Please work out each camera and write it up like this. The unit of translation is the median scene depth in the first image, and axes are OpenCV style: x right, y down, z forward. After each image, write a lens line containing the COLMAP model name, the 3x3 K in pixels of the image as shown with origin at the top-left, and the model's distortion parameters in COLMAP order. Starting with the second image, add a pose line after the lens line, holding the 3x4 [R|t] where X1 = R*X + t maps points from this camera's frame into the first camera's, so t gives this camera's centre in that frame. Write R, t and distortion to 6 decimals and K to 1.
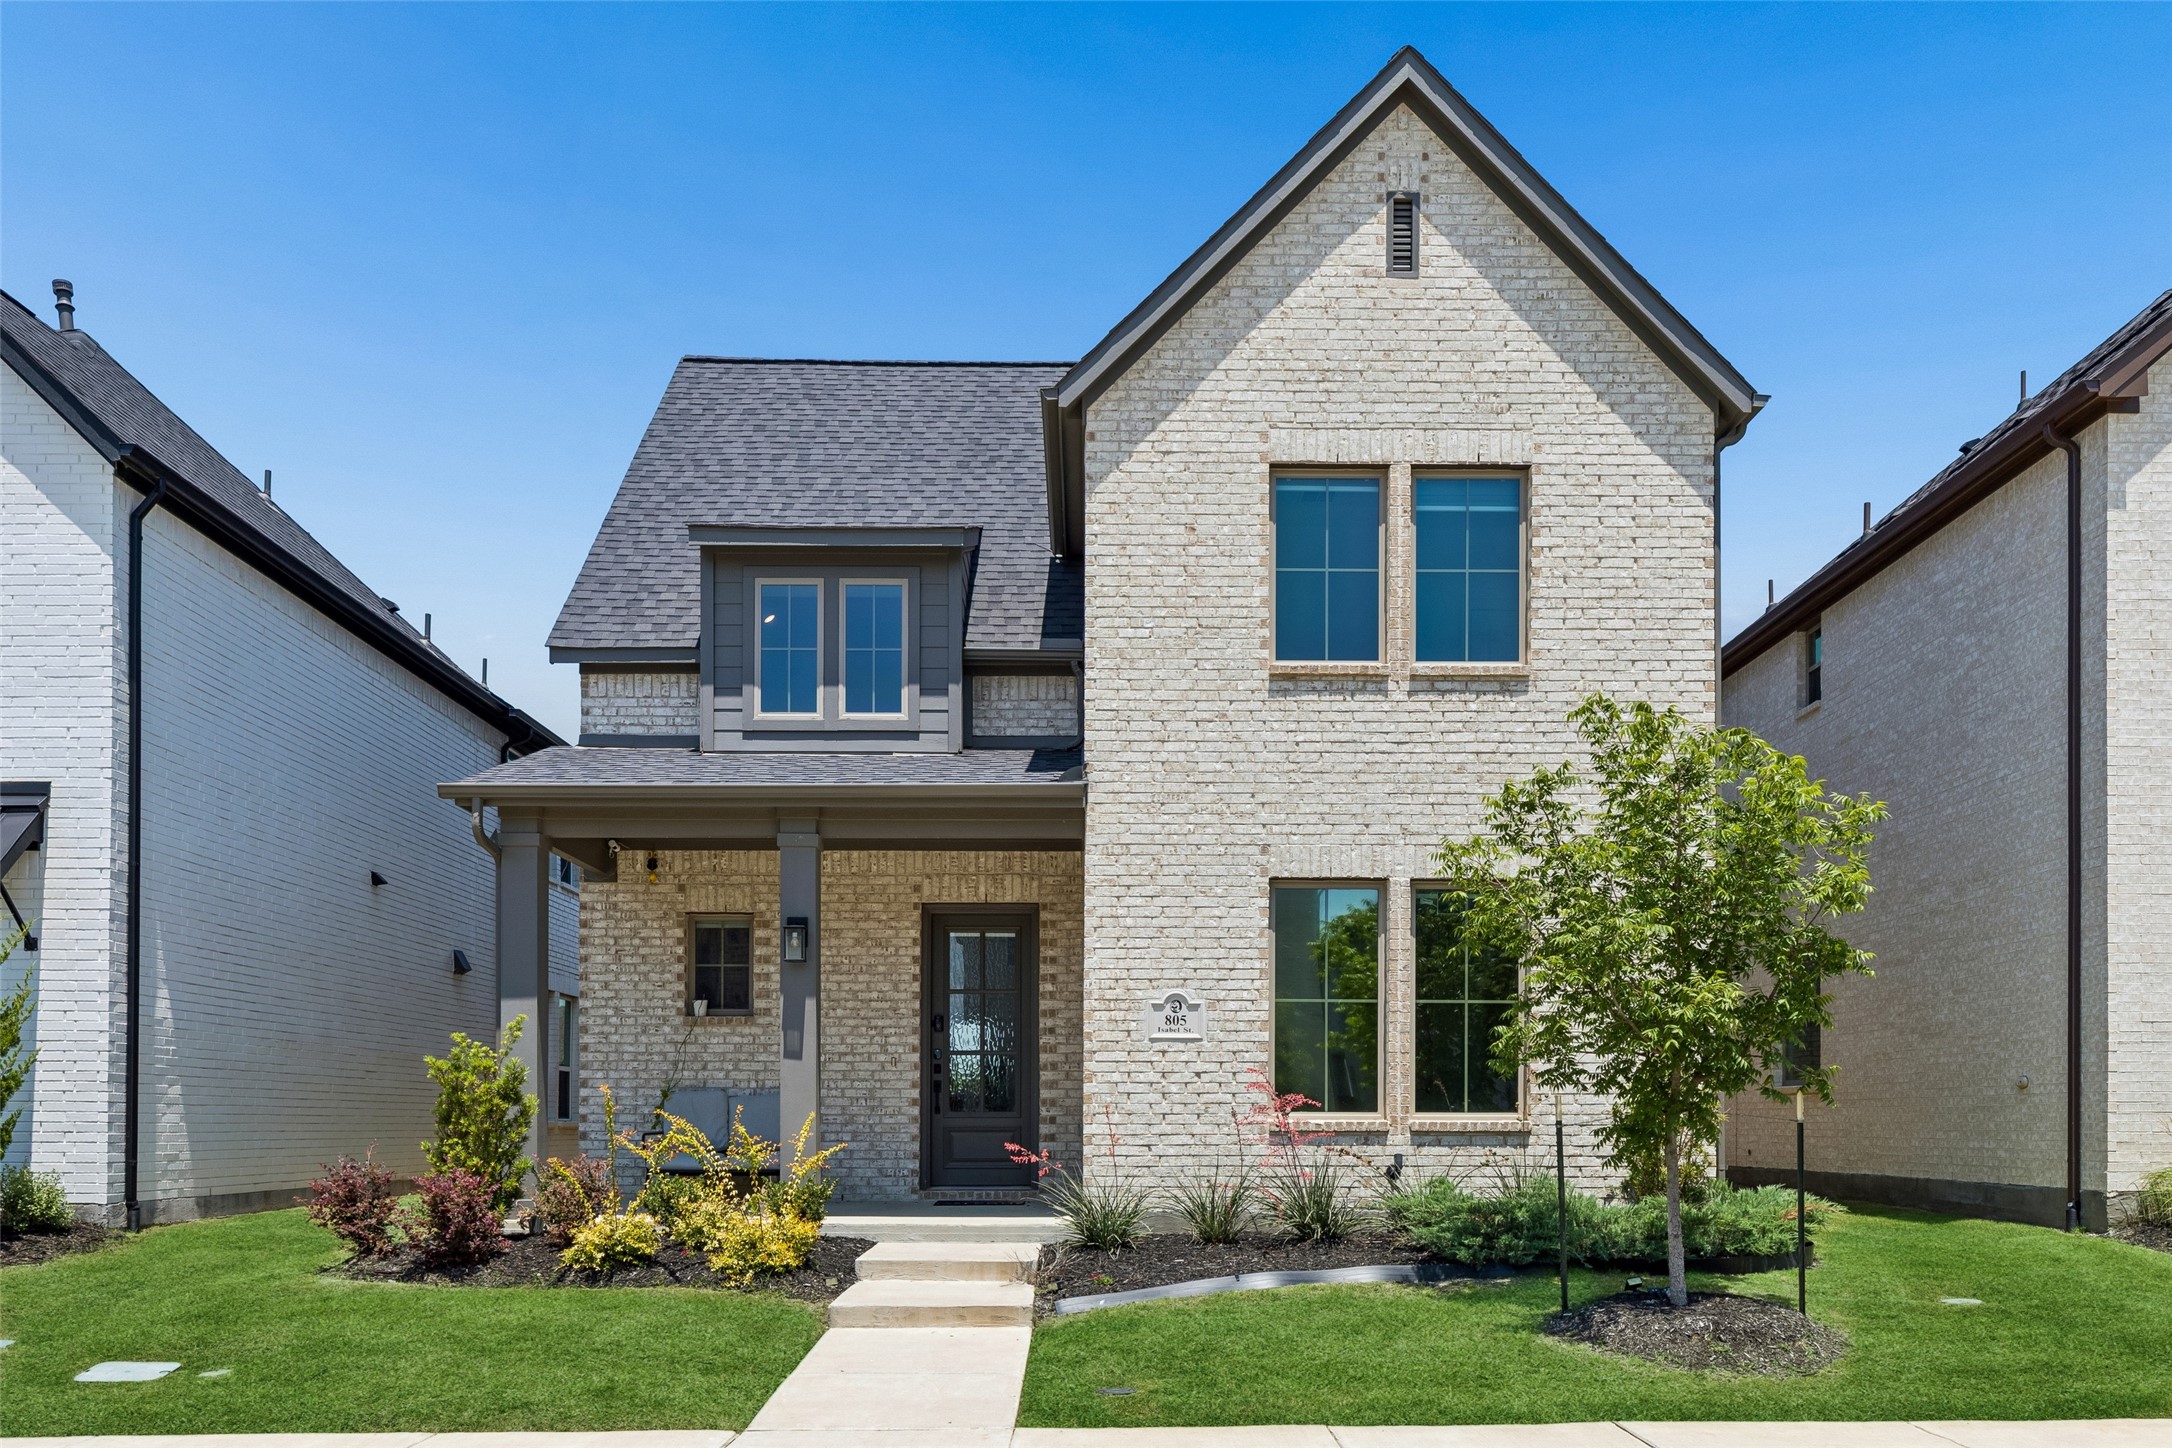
lens RADIAL K [[1576.1, 0, 1085.0], [0, 1576.1, 717.9], [0, 0, 1]] dist [0.002939, -0.008419]
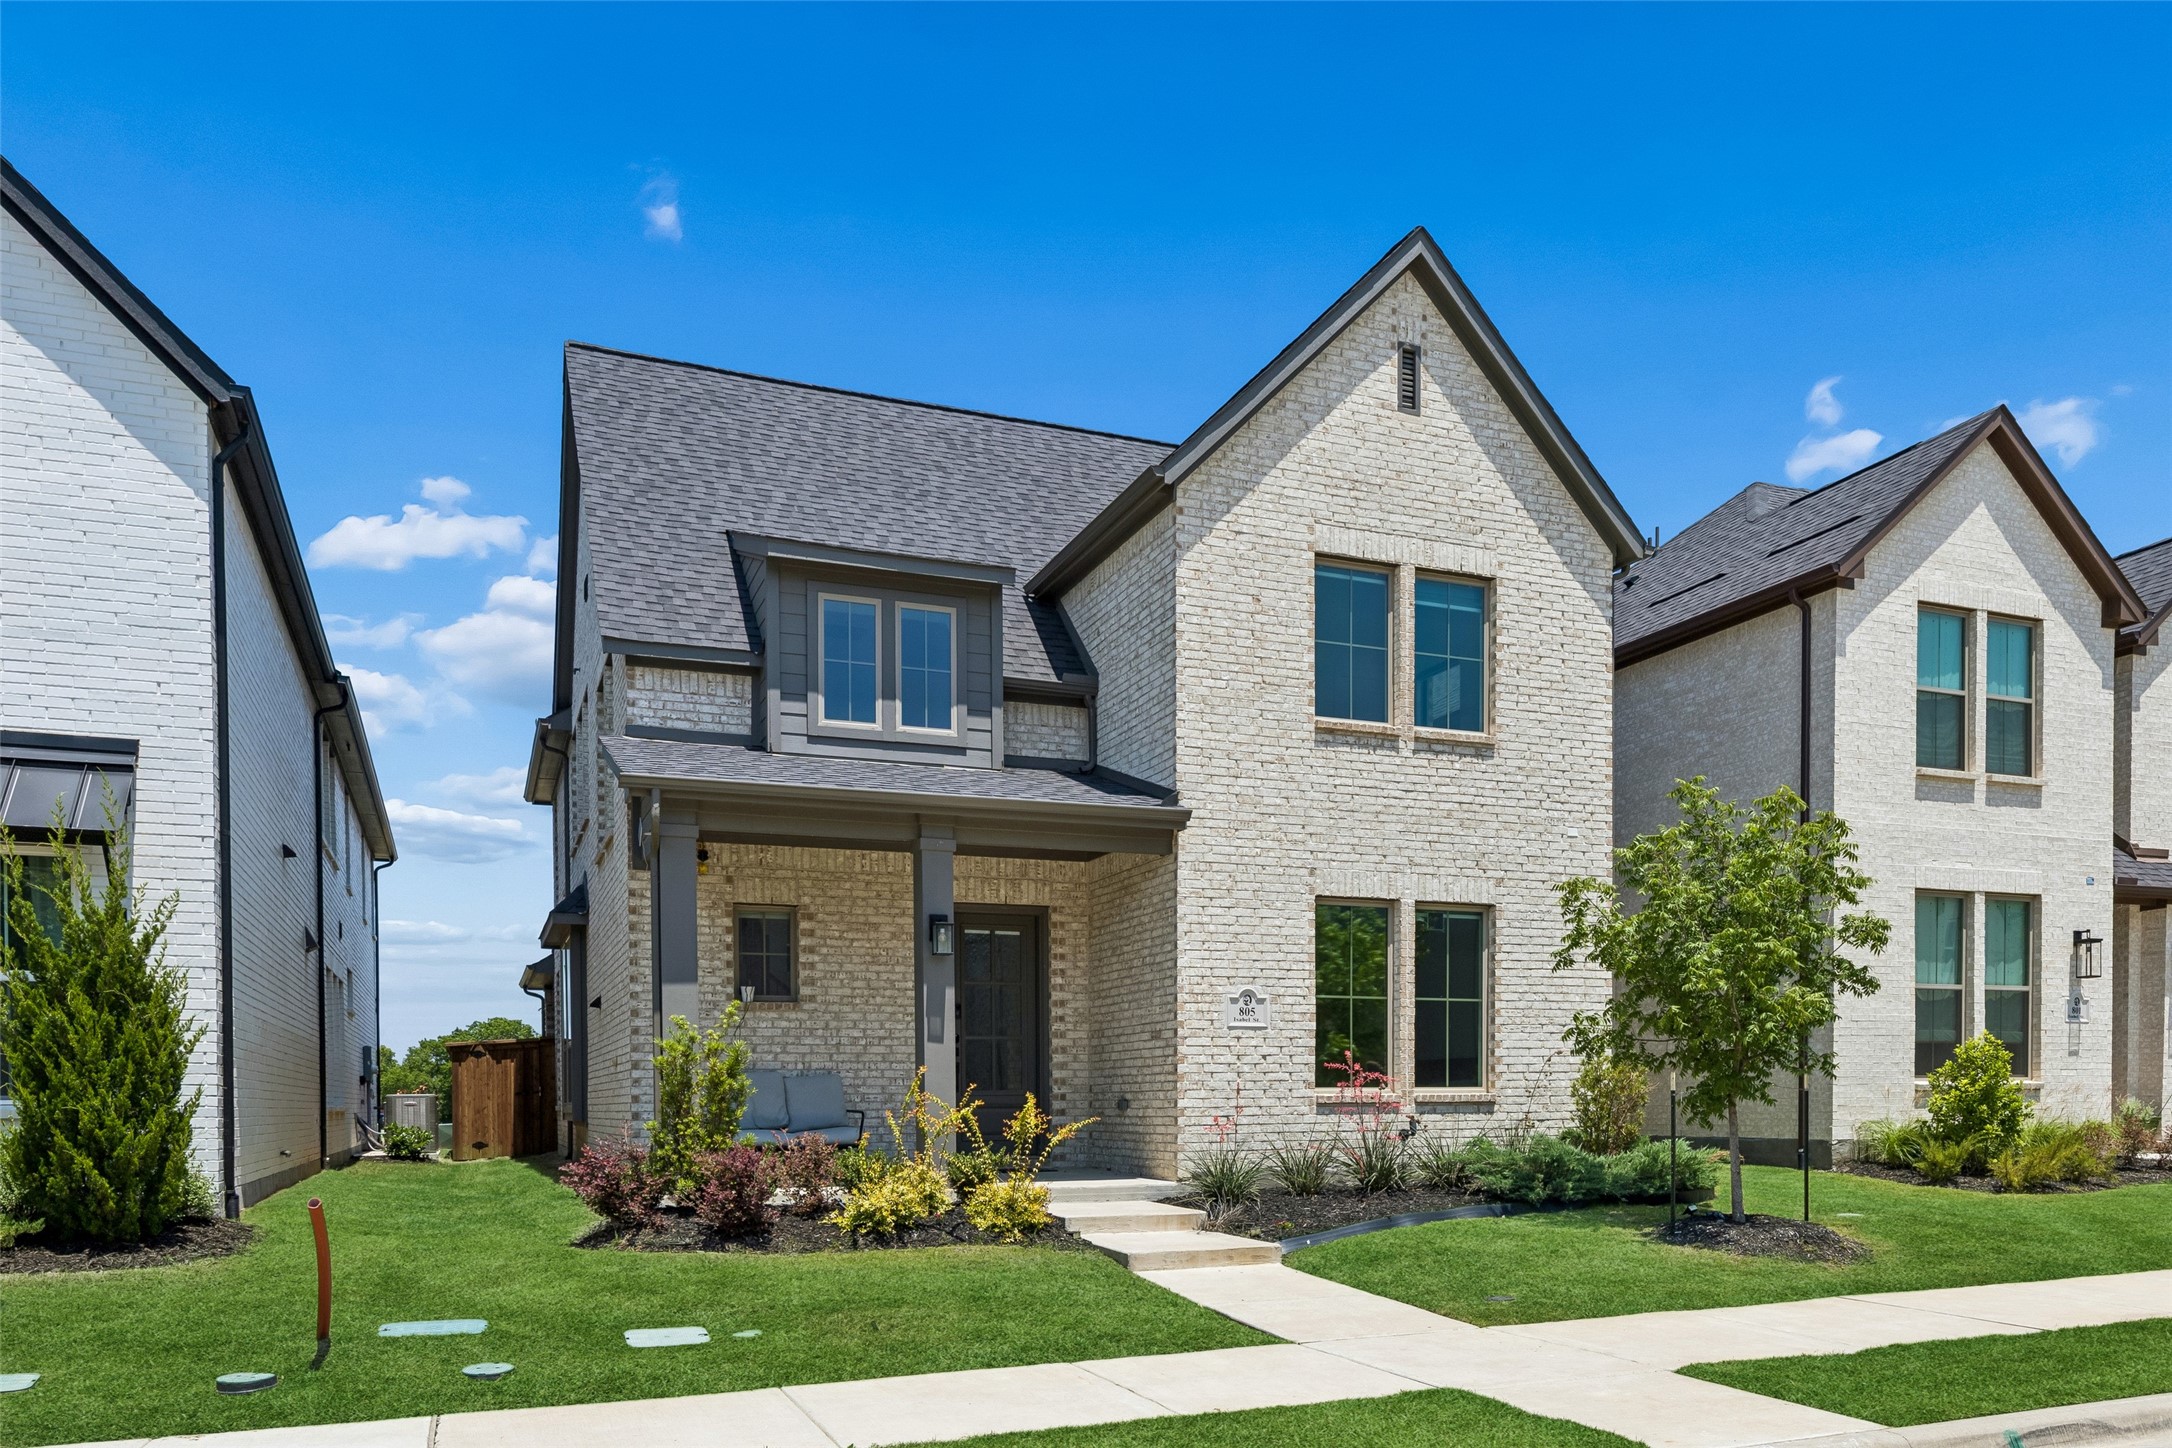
lens RADIAL K [[1495.6, 0, 1085.4], [0, 1495.6, 731.6], [0, 0, 1]] dist [-0.001605, -0.002621]
pose [[0.933426, 0.077196, 0.350367, -0.434061], [-0.079576, 0.996800, -0.007623, -0.001635], [-0.349834, -0.020765, 0.936581, -0.015097]]
